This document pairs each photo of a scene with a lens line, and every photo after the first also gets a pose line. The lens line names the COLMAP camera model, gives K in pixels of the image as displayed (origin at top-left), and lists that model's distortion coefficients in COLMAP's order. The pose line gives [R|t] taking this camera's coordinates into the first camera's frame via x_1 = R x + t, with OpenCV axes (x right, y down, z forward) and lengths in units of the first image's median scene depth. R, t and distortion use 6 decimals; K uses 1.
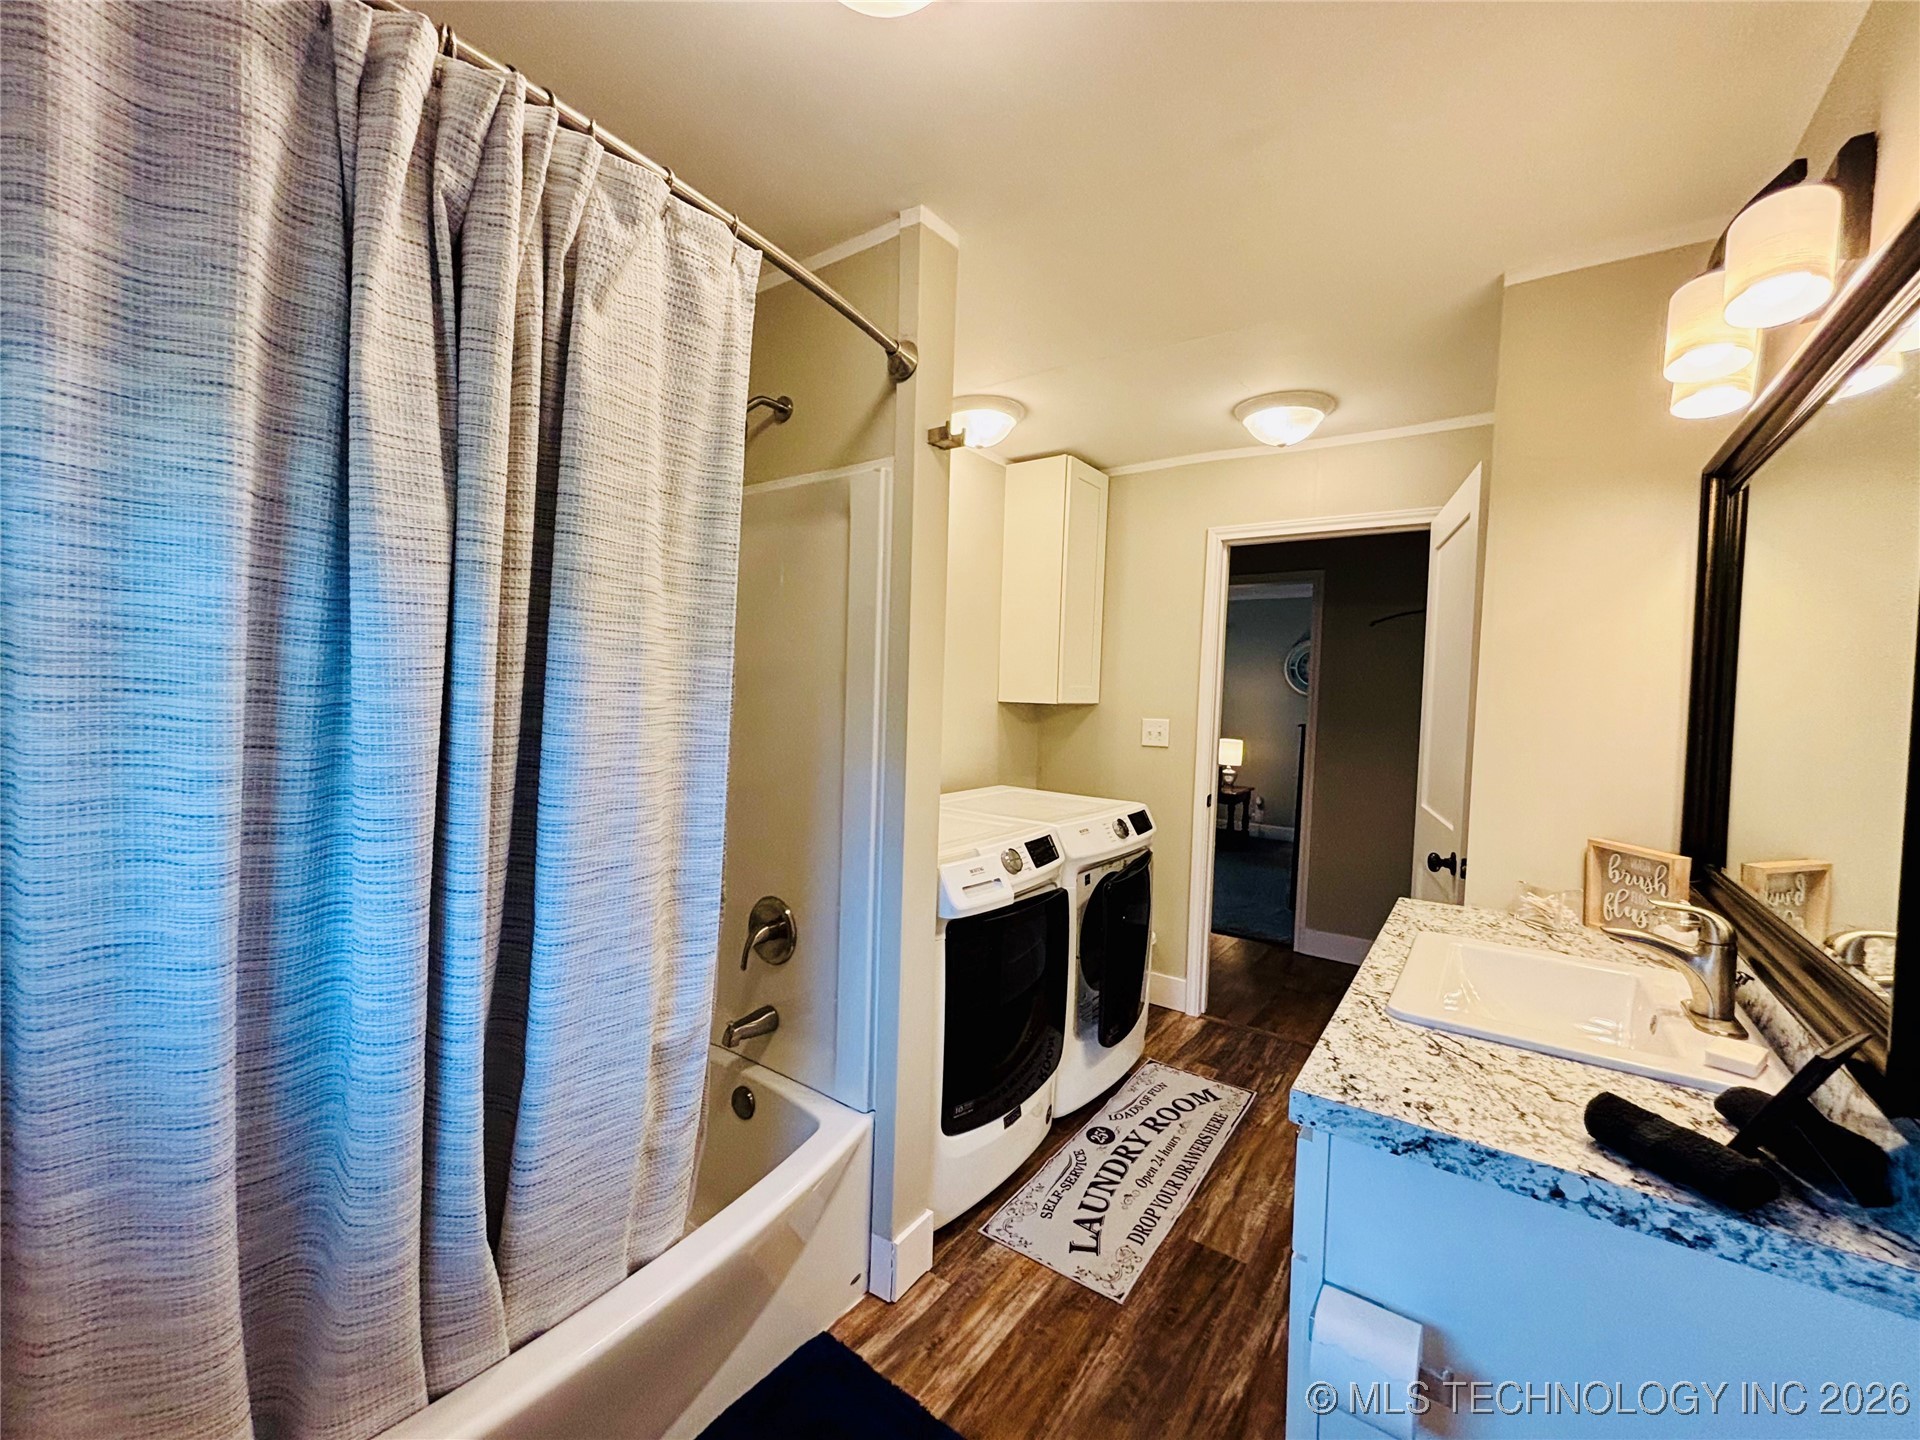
lens RADIAL K [[775.8, 0, 959.7], [0, 775.8, 719.7], [0, 0, 1]] dist [-0.002523, 0.000589]
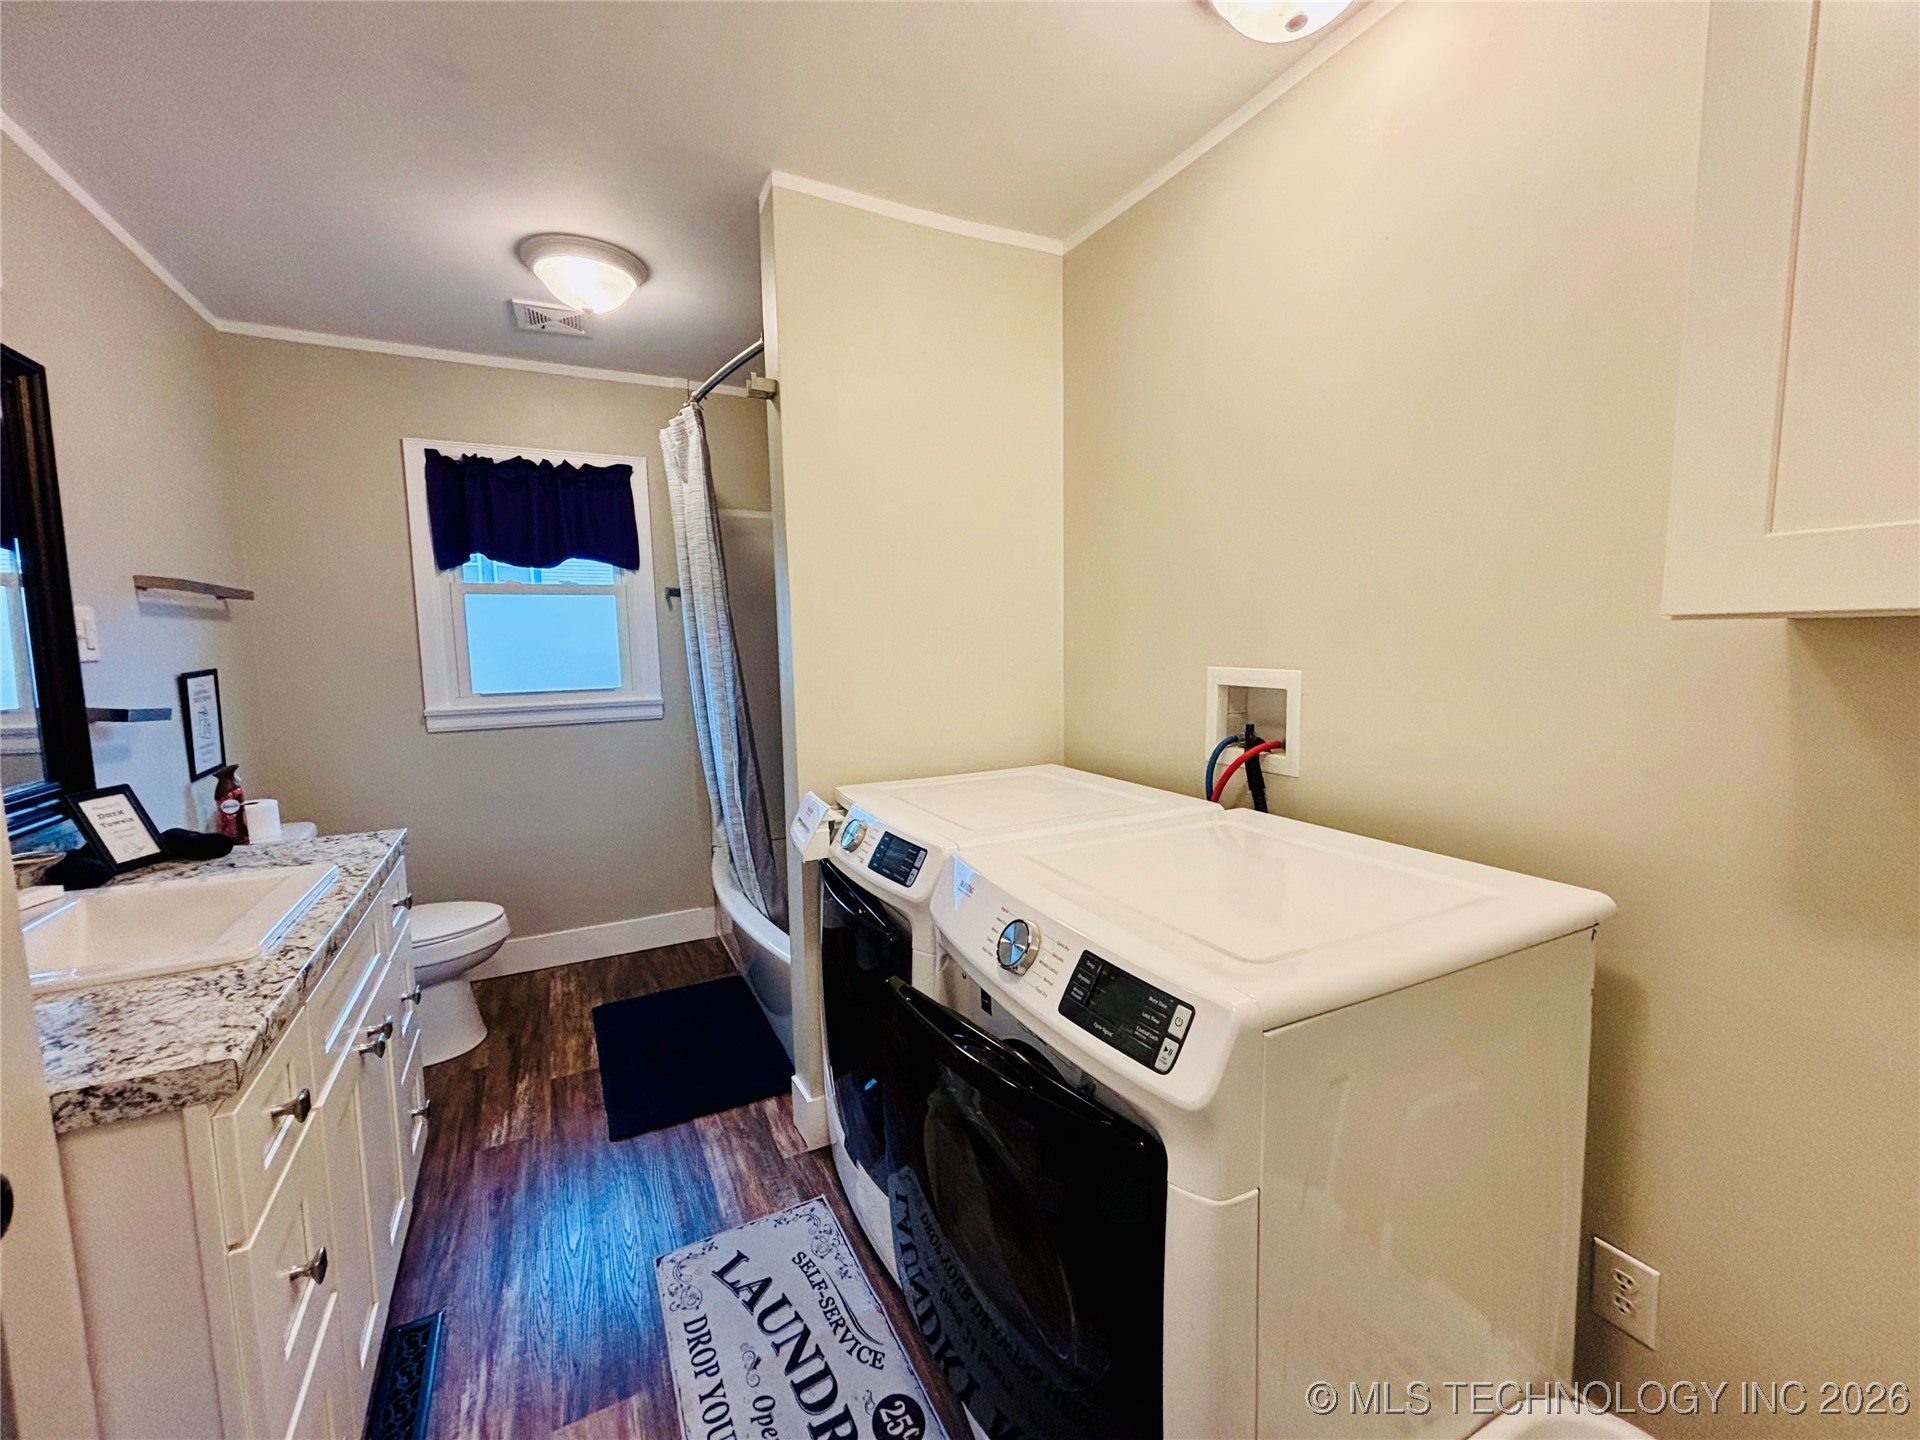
lens RADIAL K [[775.8, 0, 956.9], [0, 775.8, 719.4], [0, 0, 1]] dist [-0.002523, 0.000589]
pose [[-0.453590, 0.061221, -0.889105, 0.762282], [-0.023417, 0.996475, 0.080561, 0.003655], [0.890903, 0.057362, -0.450557, 1.552693]]
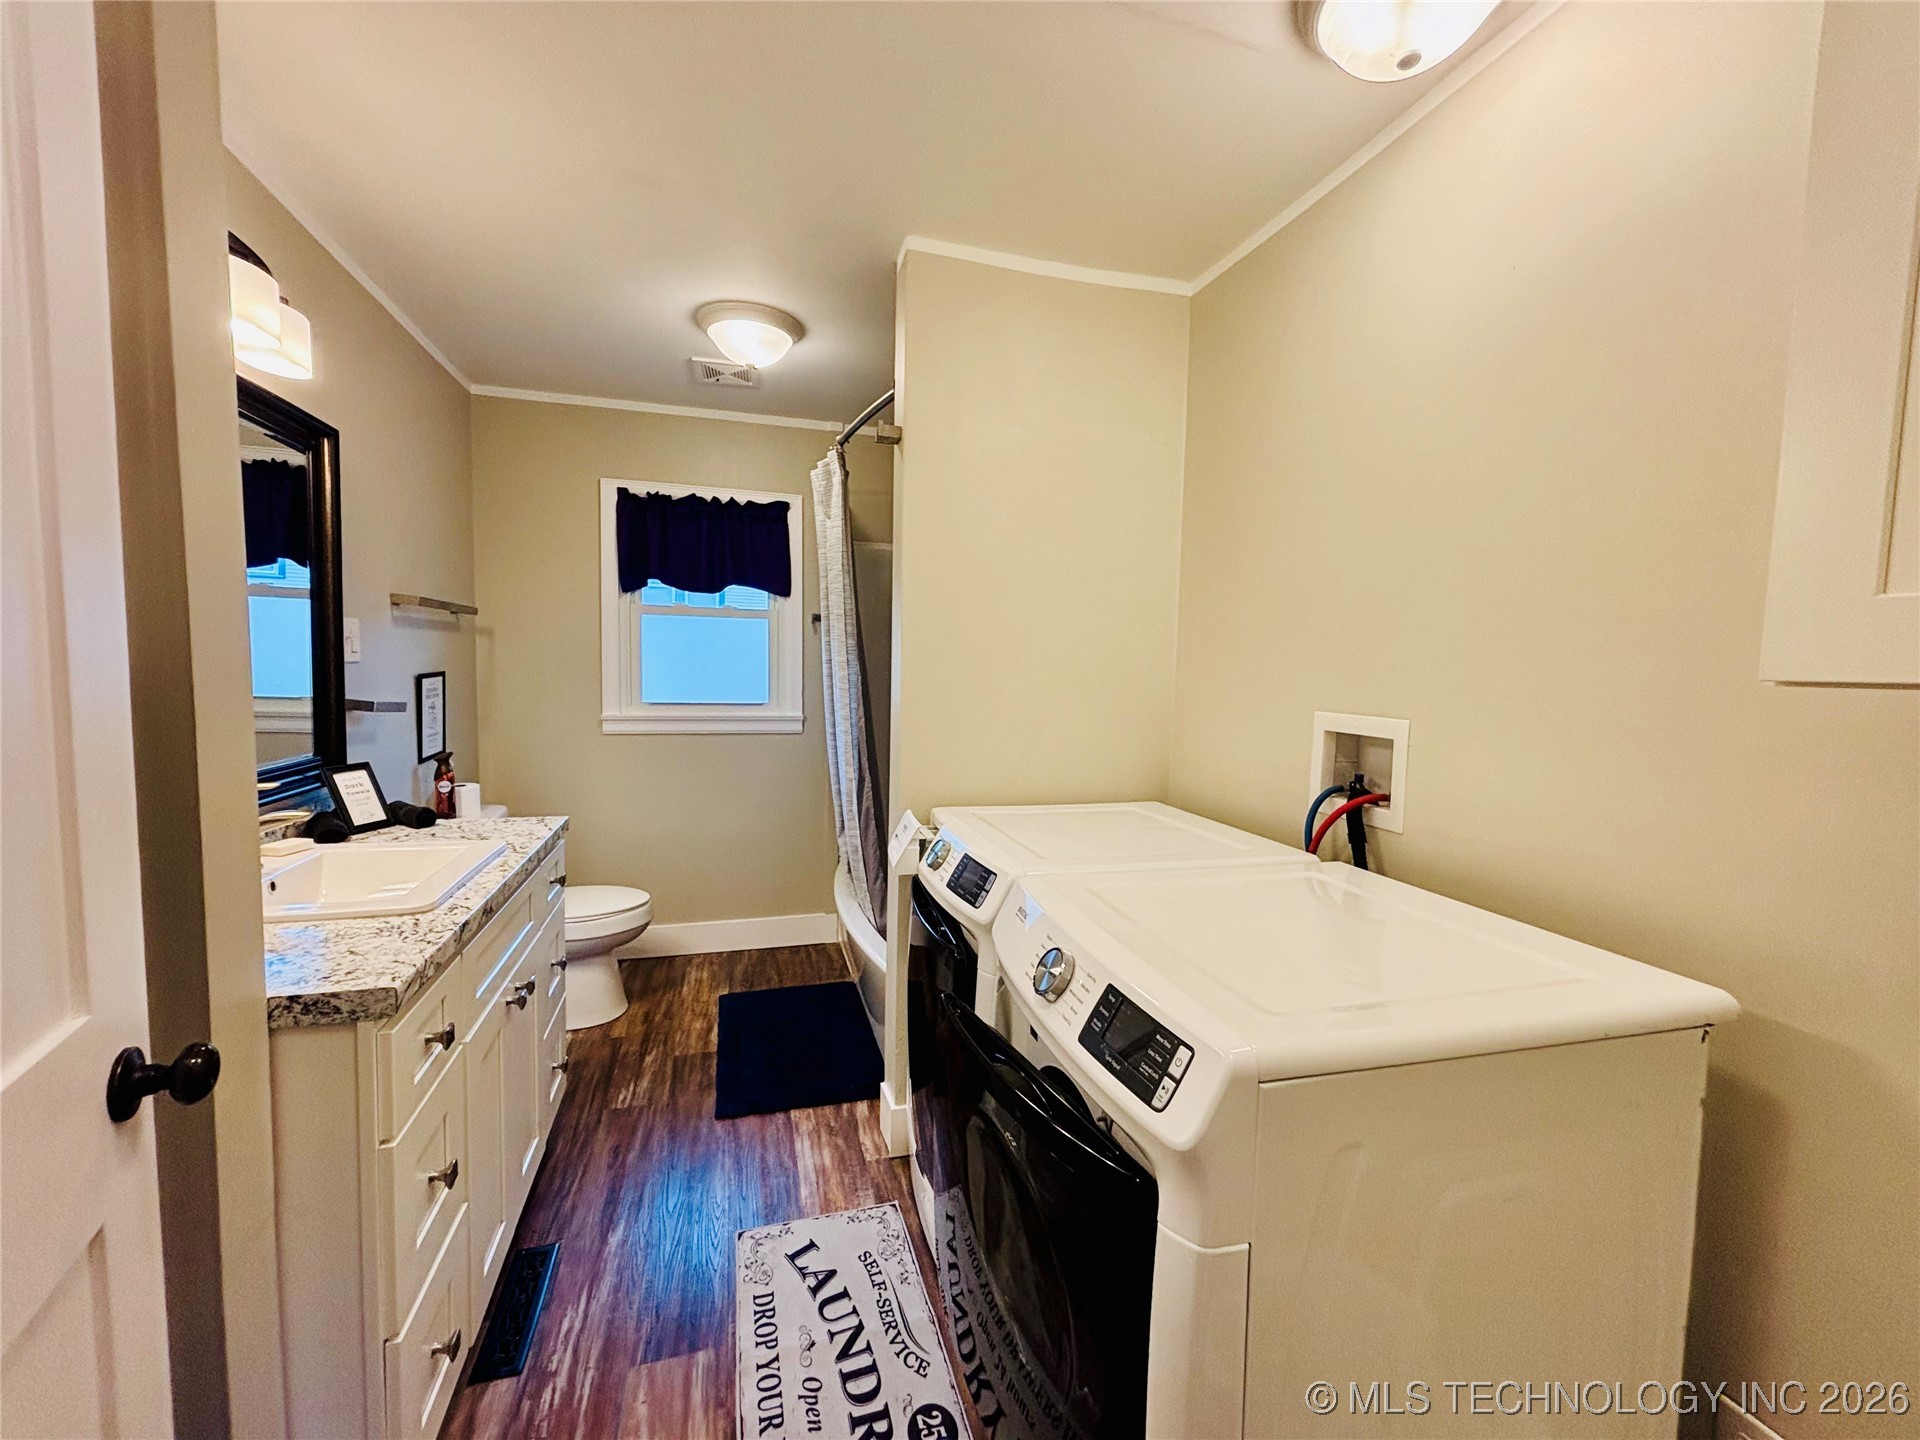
lens RADIAL K [[775.8, 0, 956.0], [0, 775.8, 720.6], [0, 0, 1]] dist [-0.002523, 0.000589]
pose [[-0.620879, 0.001834, -0.783904, 0.751340], [-0.066630, 0.996255, 0.055104, -0.002640], [0.781070, 0.086445, -0.618431, 1.627486]]
